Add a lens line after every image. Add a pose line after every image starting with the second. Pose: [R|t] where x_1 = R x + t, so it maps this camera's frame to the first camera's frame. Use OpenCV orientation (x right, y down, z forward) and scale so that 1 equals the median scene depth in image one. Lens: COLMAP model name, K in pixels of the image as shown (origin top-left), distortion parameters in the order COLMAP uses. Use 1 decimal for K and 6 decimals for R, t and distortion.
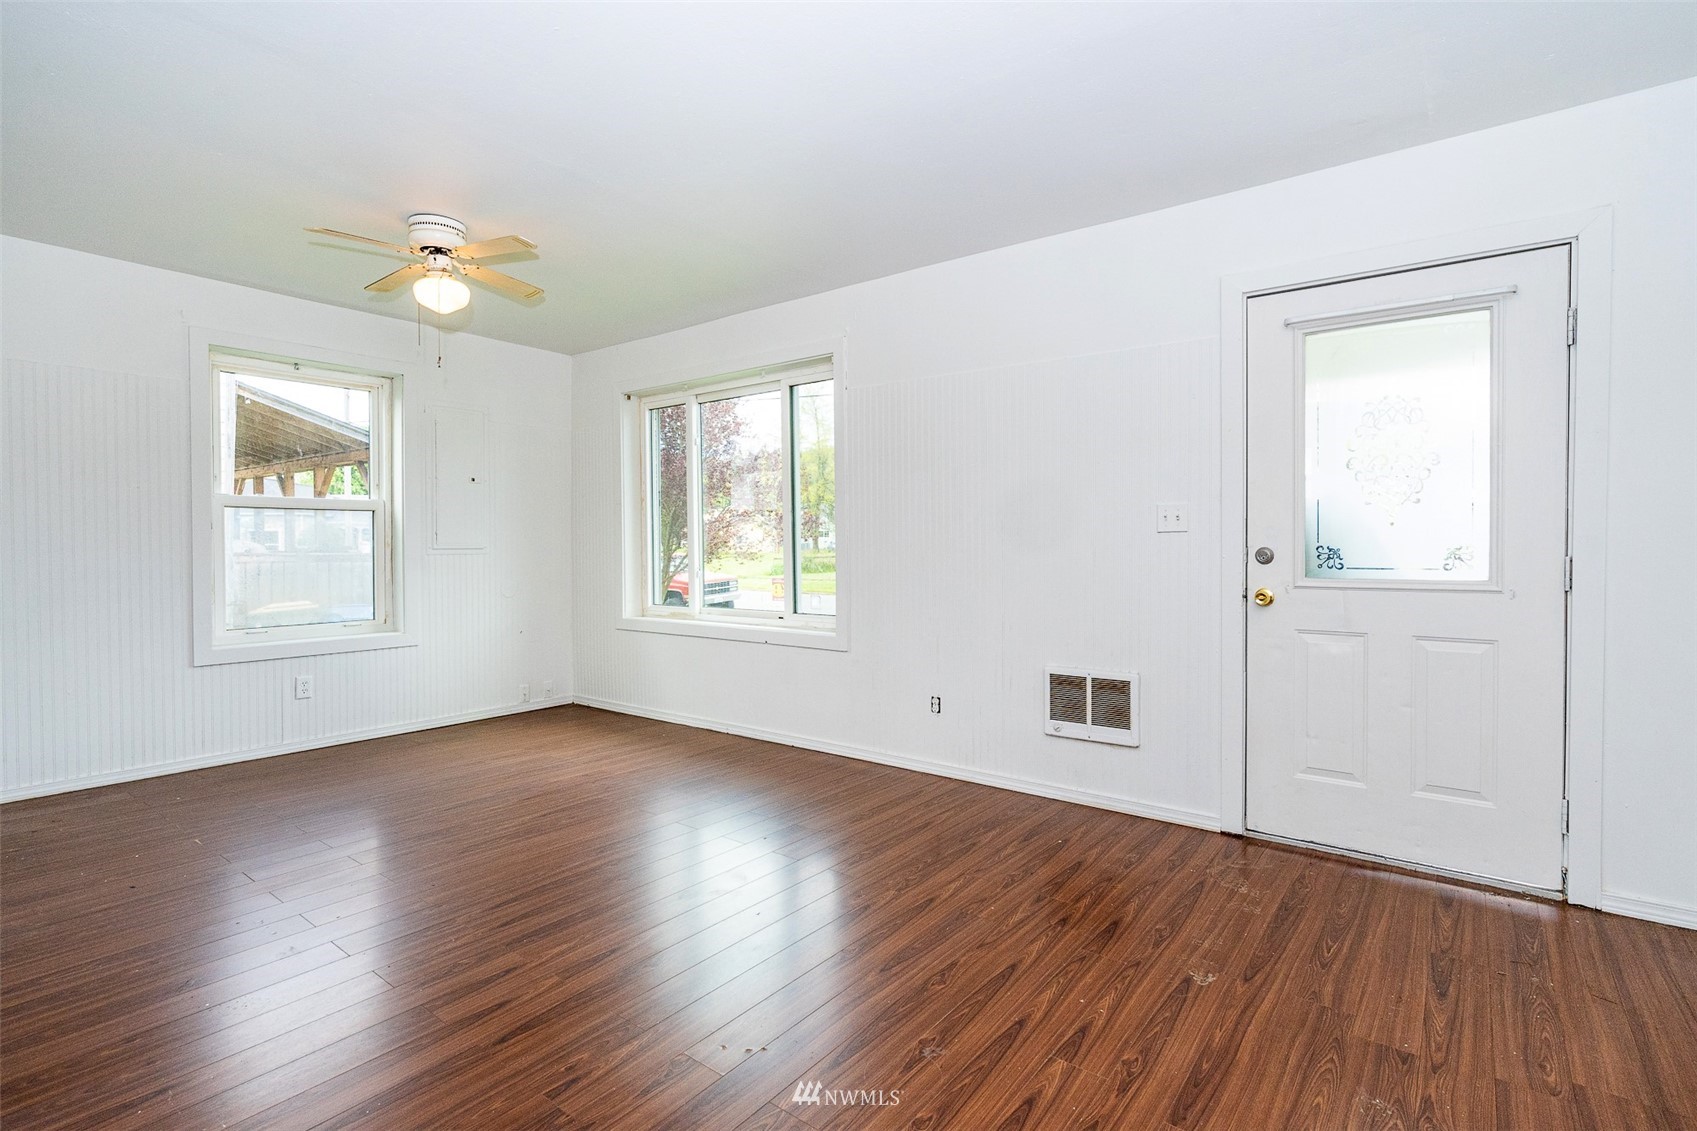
lens RADIAL K [[803.2, 0, 853.3], [0, 803.2, 558.0], [0, 0, 1]] dist [-0.019673, 0.012138]
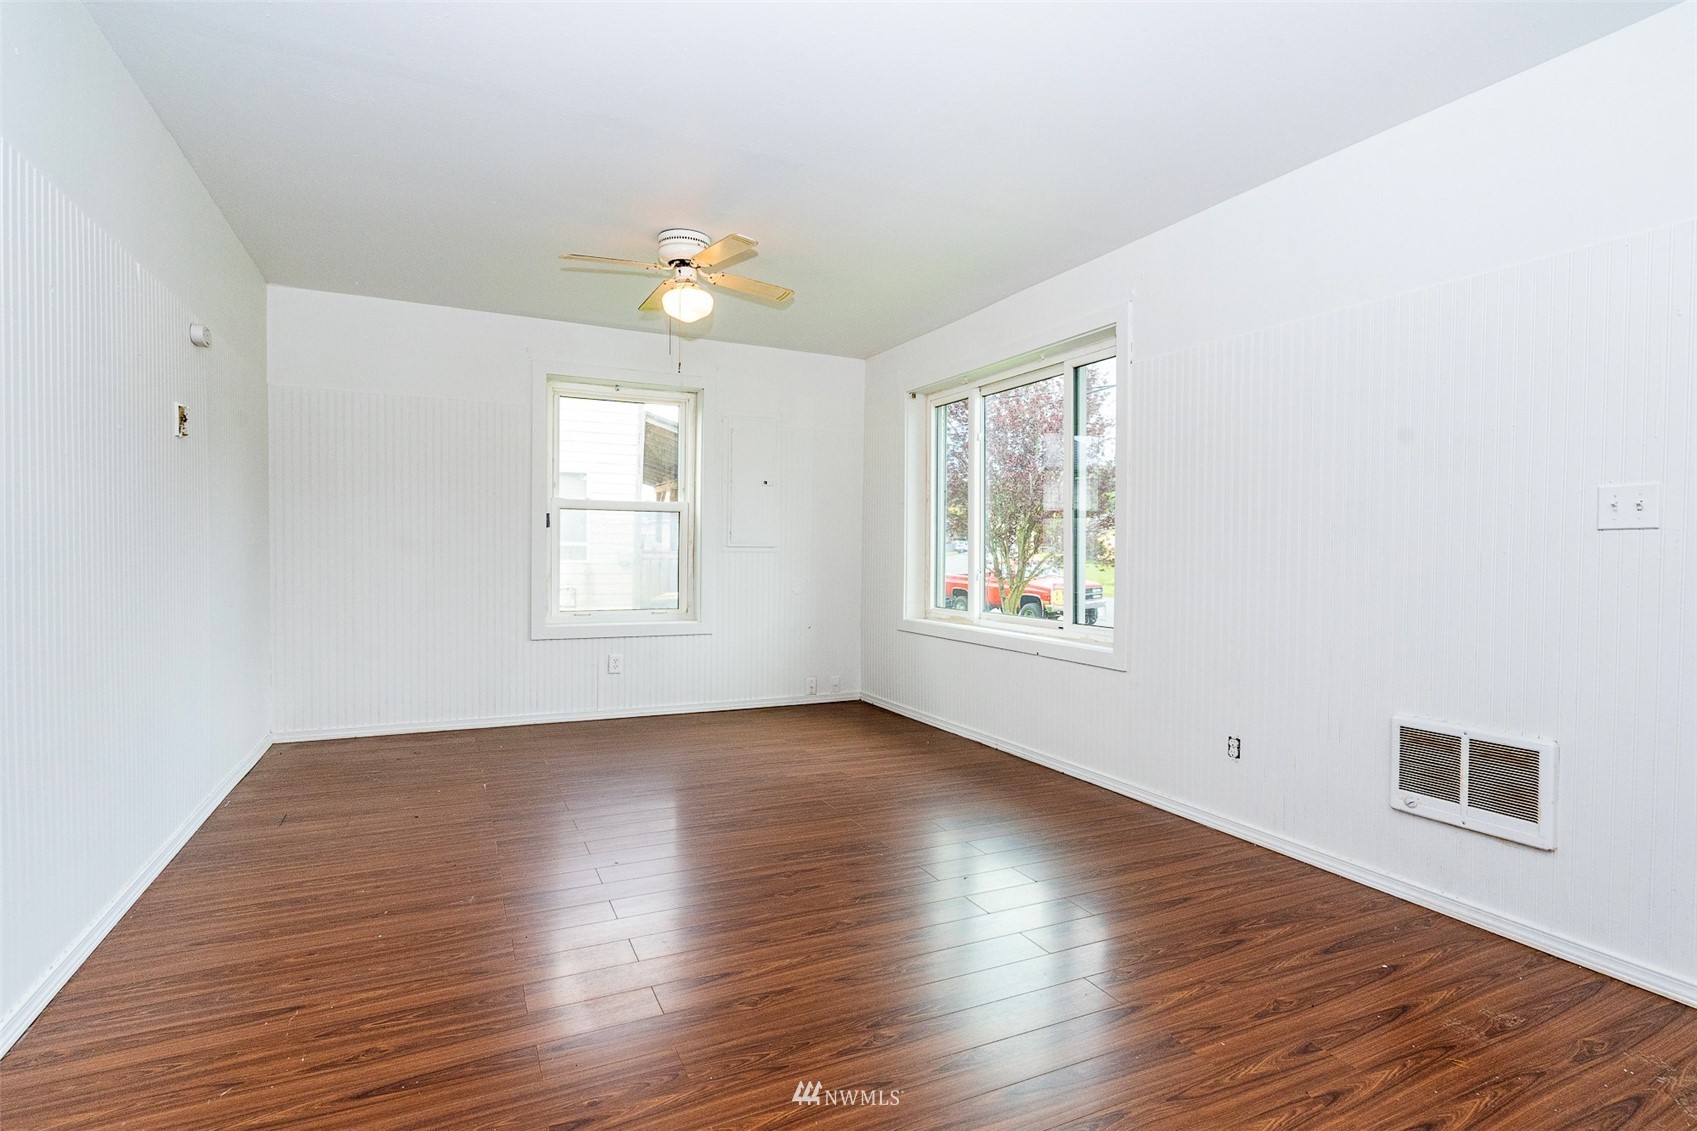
lens RADIAL K [[781.3, 0, 848.5], [0, 781.3, 565.5], [0, 0, 1]] dist [-0.001961, 0.000204]
pose [[0.884997, 0.019994, -0.465167, 0.130202], [-0.019191, 0.999795, 0.006461, 0.004795], [0.465201, 0.003209, 0.885199, 0.145244]]
